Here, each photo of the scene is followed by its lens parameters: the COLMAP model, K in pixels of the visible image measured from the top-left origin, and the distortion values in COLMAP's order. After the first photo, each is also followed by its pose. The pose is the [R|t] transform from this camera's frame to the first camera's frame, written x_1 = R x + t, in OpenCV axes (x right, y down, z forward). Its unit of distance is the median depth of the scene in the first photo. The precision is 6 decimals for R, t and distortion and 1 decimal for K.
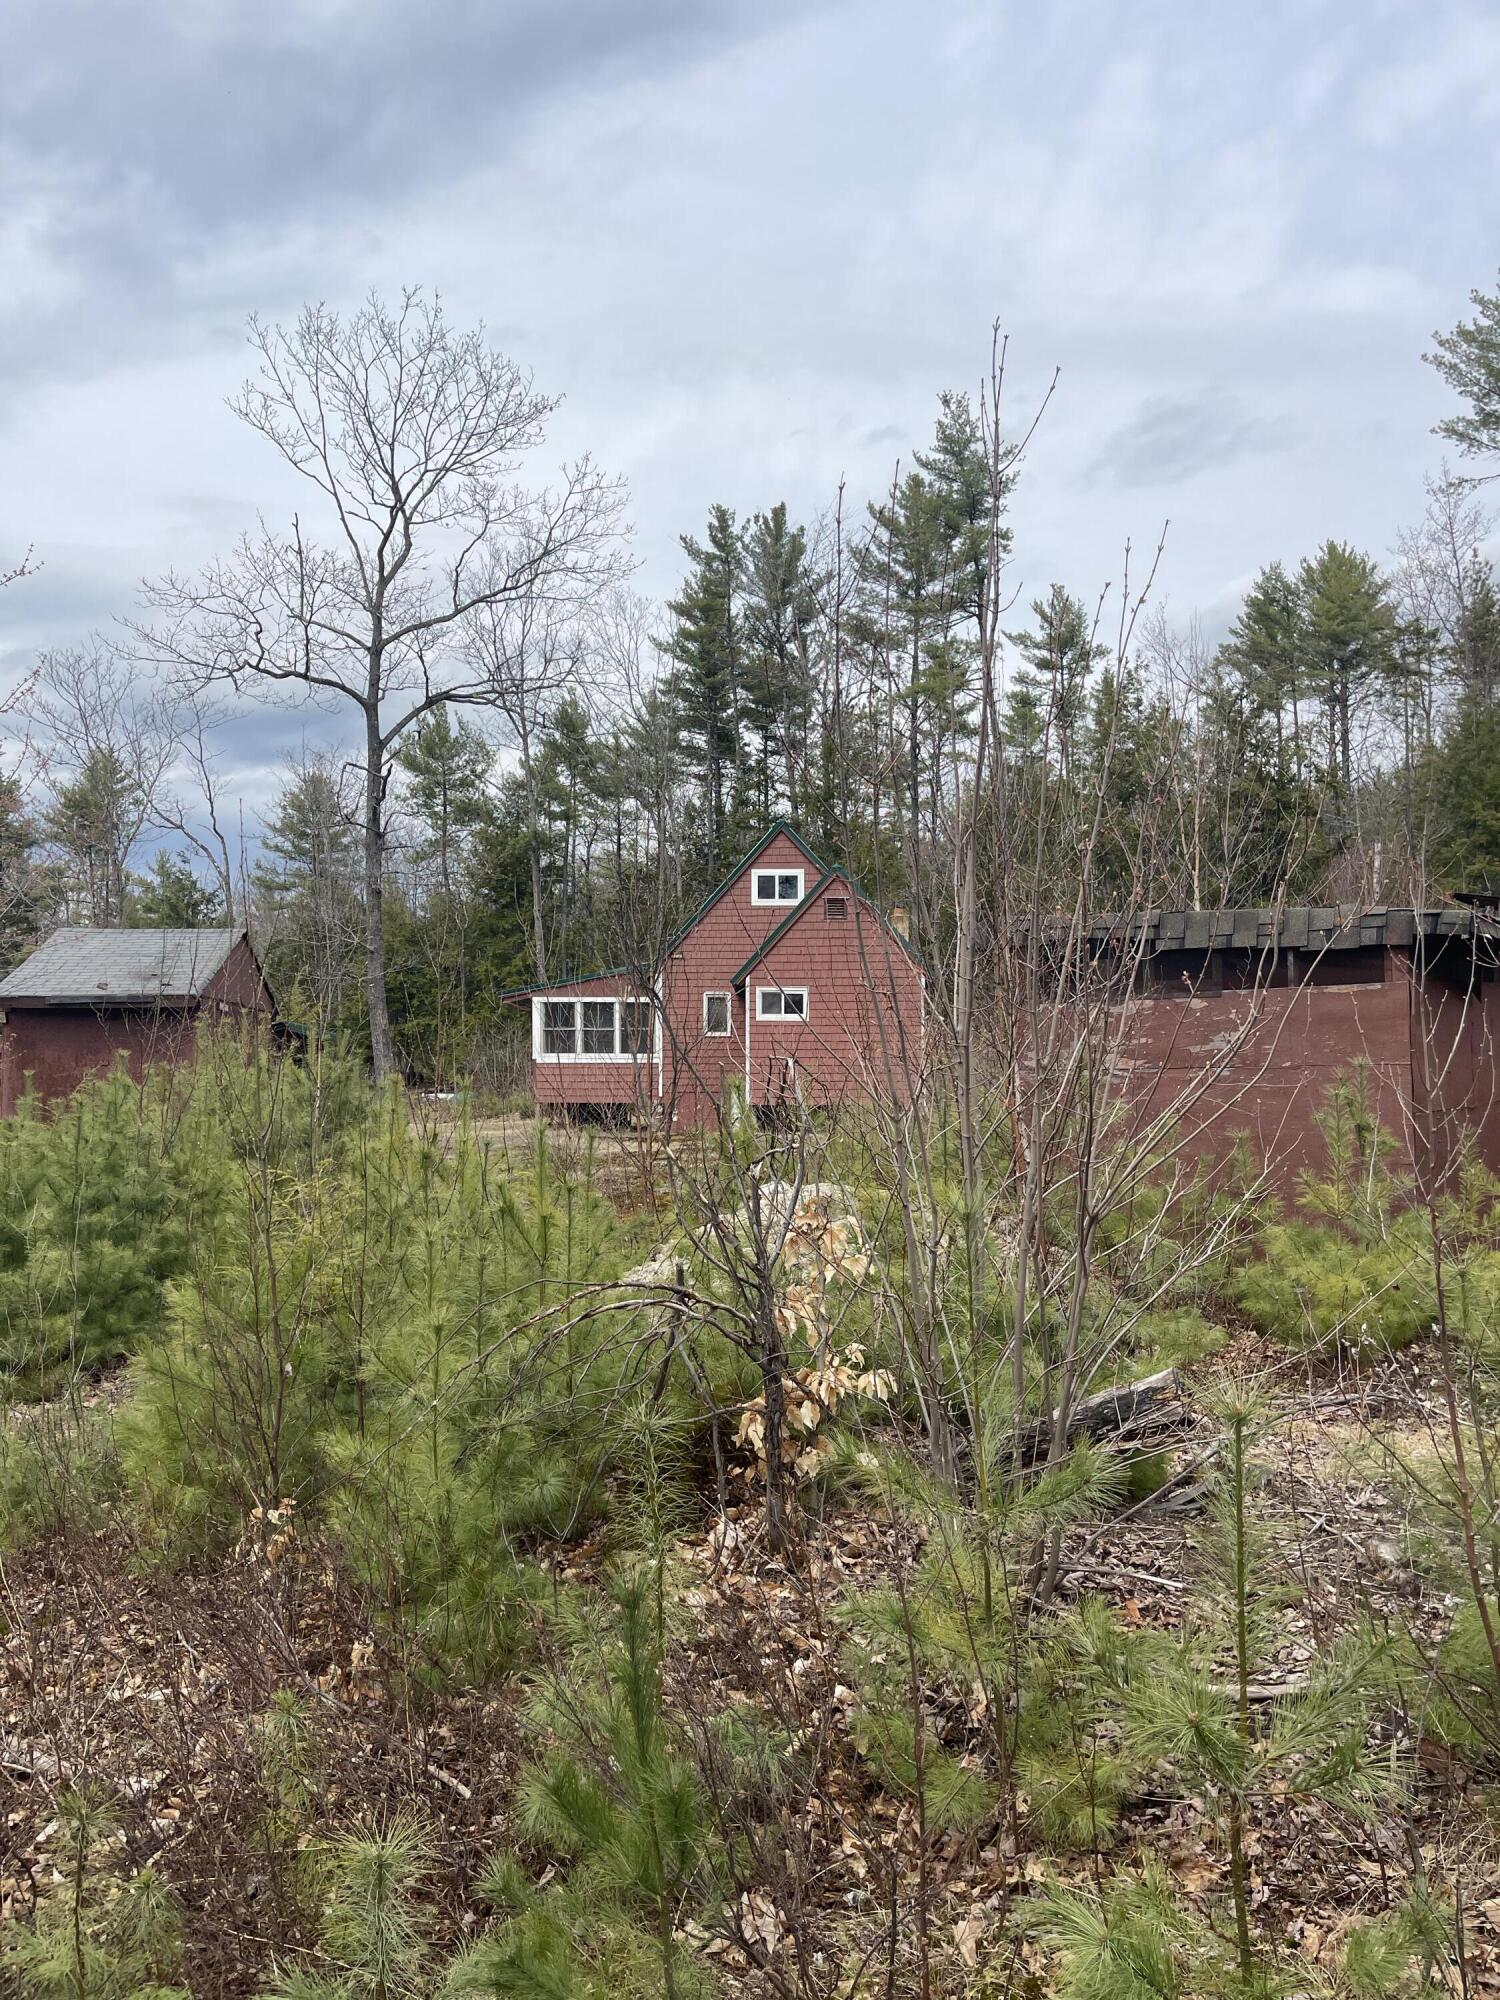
lens RADIAL K [[1498.6, 0, 750.0], [0, 1498.6, 1001.4], [0, 0, 1]] dist [0.024437, -0.013371]
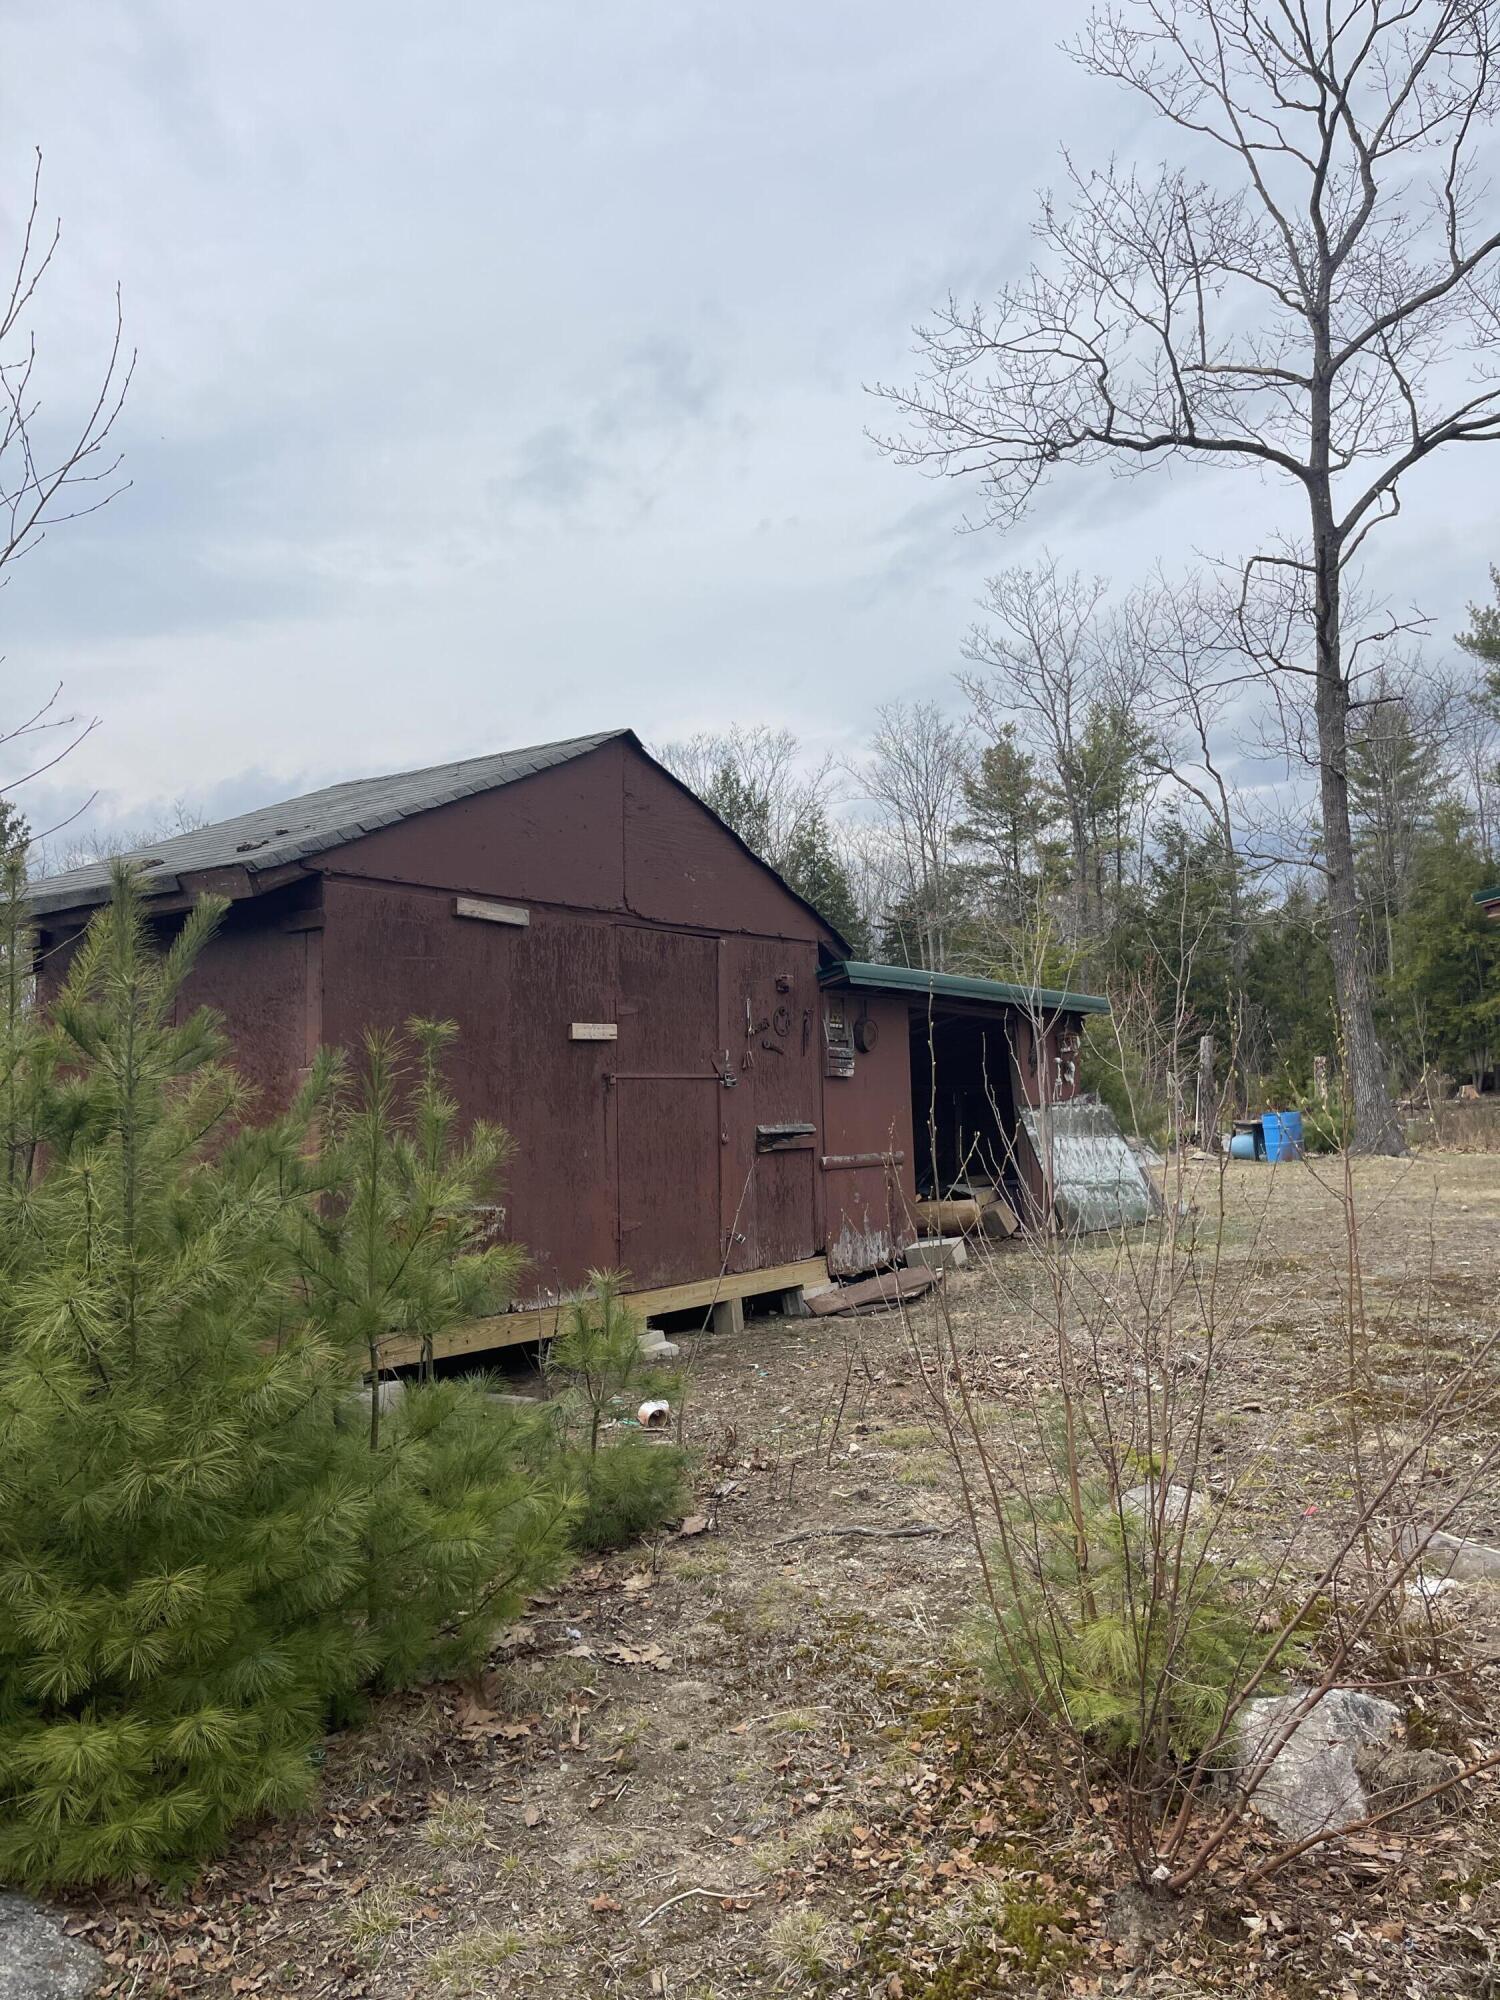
lens RADIAL K [[1498.6, 0, 759.3], [0, 1498.6, 1008.1], [0, 0, 1]] dist [0.024437, -0.013371]
pose [[0.741039, -0.032764, -0.670662, -0.014810], [0.028832, 0.999440, -0.016969, 0.025160], [0.670843, -0.006762, 0.741569, 0.390082]]
